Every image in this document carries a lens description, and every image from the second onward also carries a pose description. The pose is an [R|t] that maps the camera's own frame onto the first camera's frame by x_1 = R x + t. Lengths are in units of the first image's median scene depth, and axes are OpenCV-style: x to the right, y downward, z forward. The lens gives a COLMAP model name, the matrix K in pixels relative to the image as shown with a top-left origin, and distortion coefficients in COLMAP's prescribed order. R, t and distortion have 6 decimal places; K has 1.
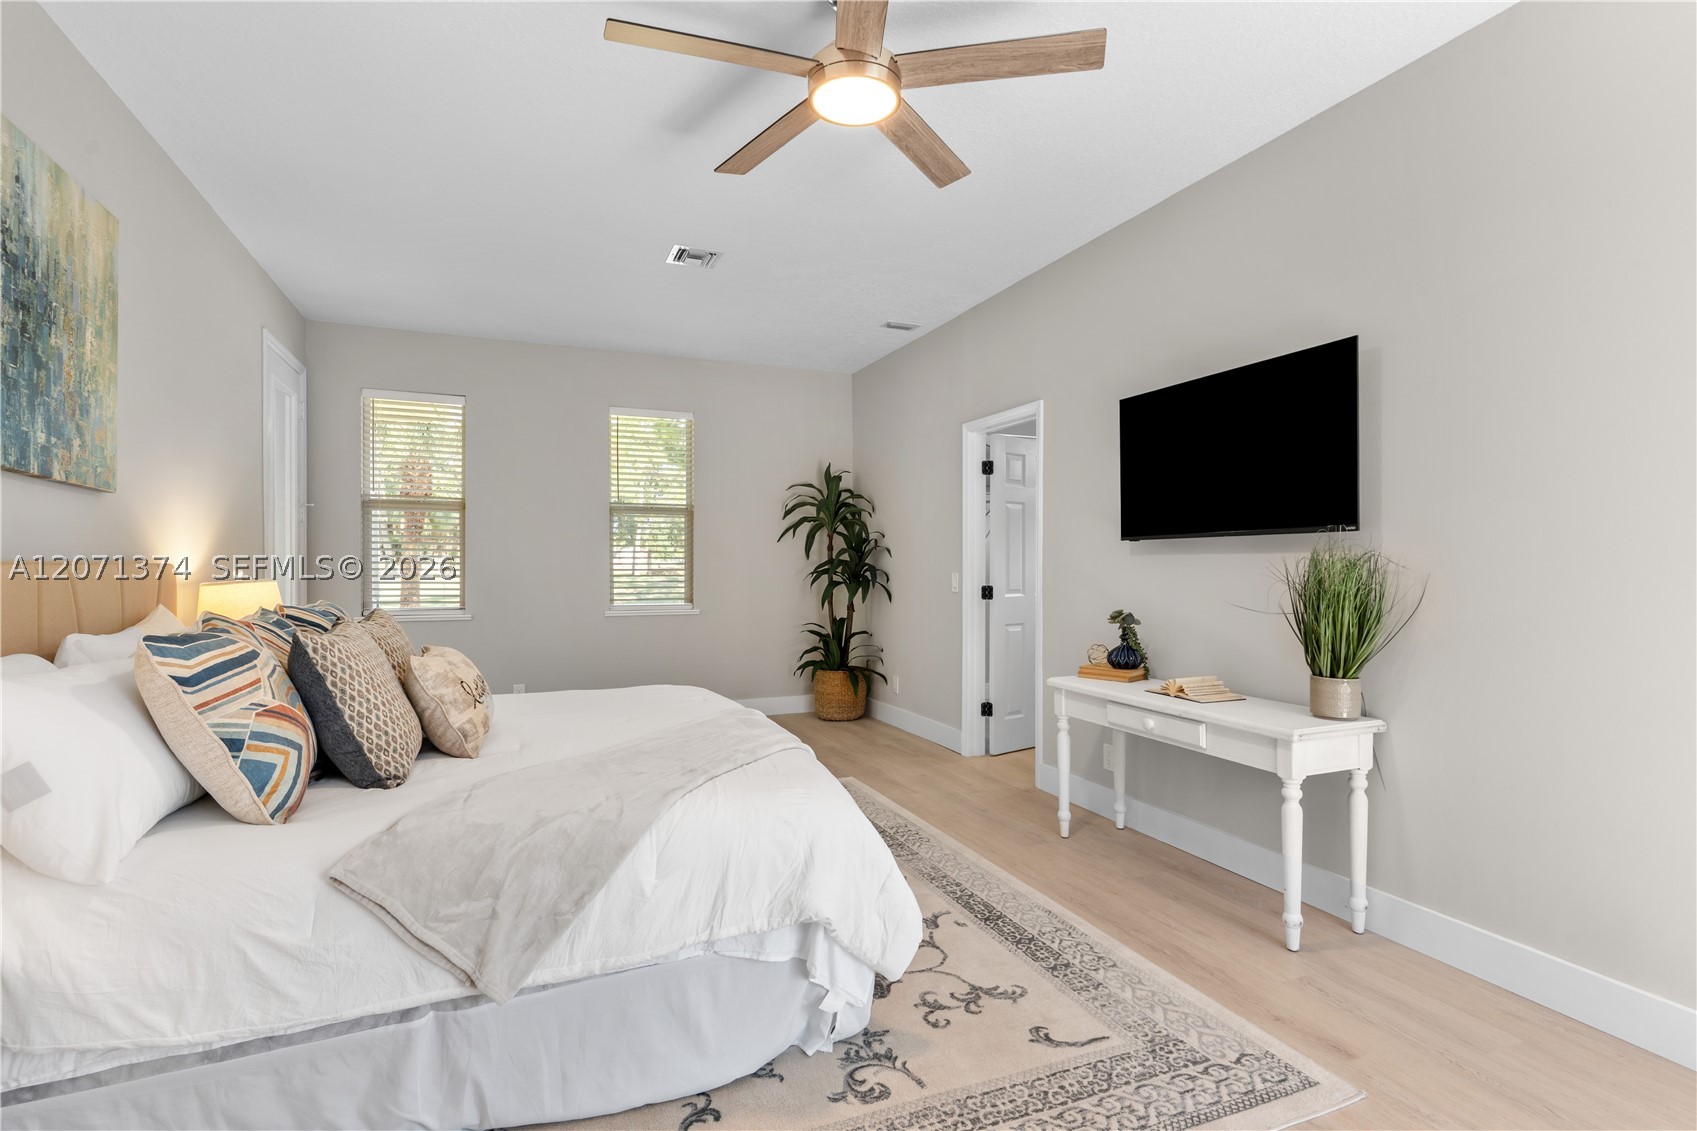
lens RADIAL K [[822.0, 0, 846.8], [0, 822.0, 567.4], [0, 0, 1]] dist [0.003965, -0.000197]
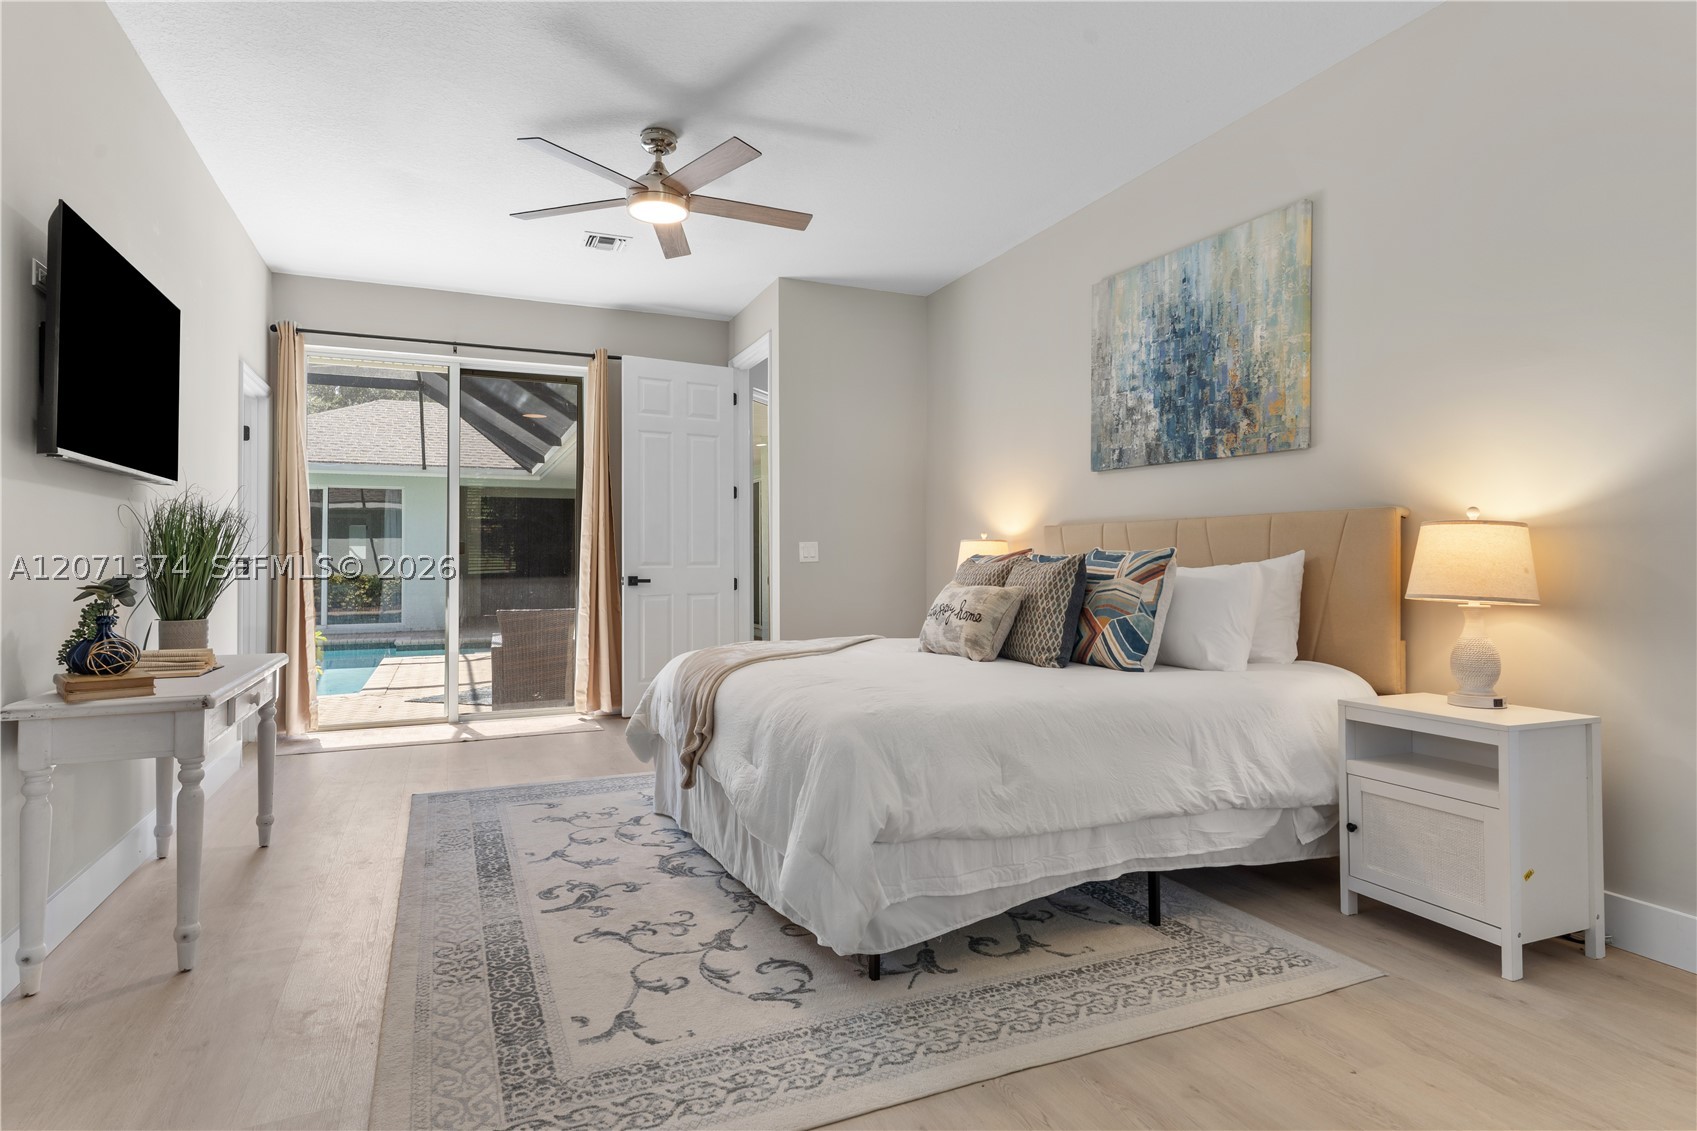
lens RADIAL K [[885.9, 0, 849.1], [0, 885.9, 559.5], [0, 0, 1]] dist [0.000335, -0.000829]
pose [[-0.999742, 0.002199, -0.022629, -0.289050], [0.002115, 0.999991, 0.003737, 0.061416], [0.022637, 0.003688, -0.999737, 2.522148]]
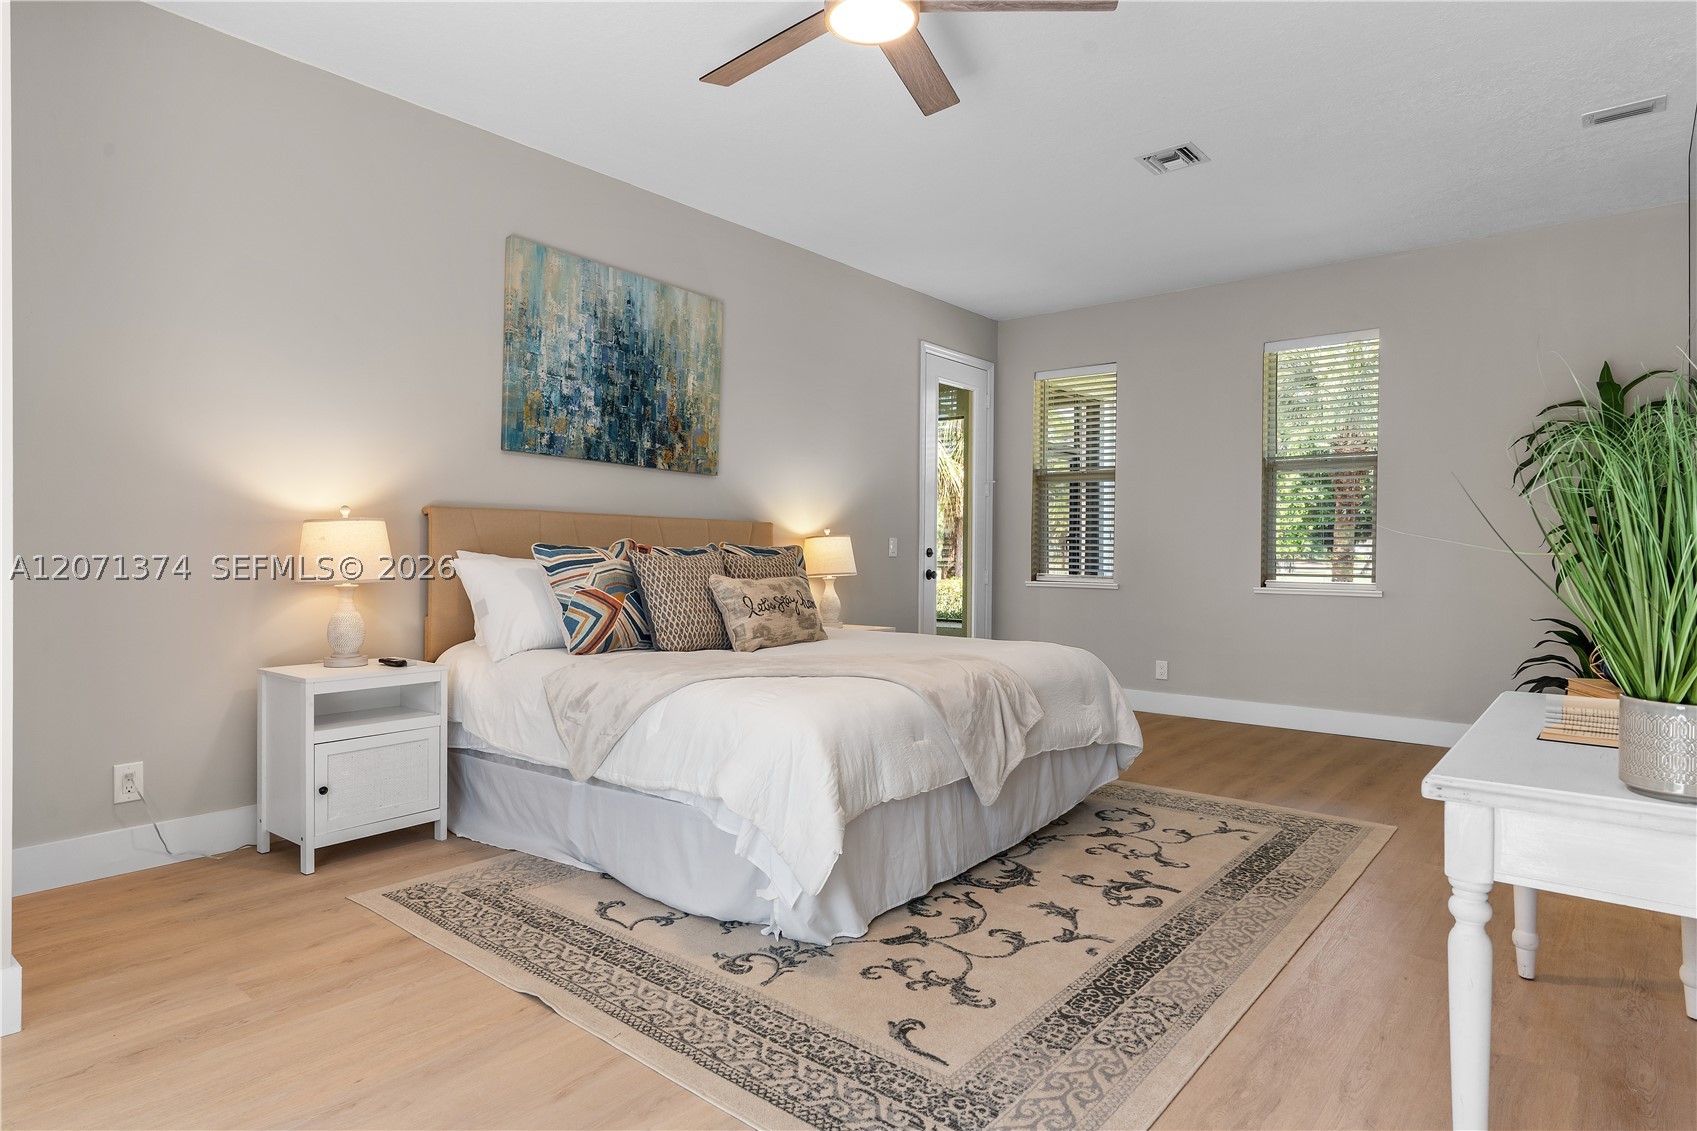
lens RADIAL K [[951.5, 0, 828.2], [0, 951.5, 565.8], [0, 0, 1]] dist [0.005341, 0.001476]
pose [[0.447015, 0.014091, -0.894415, 0.976419], [-0.013753, 0.999866, 0.008879, 0.073696], [0.894421, 0.008332, 0.447149, 0.433351]]
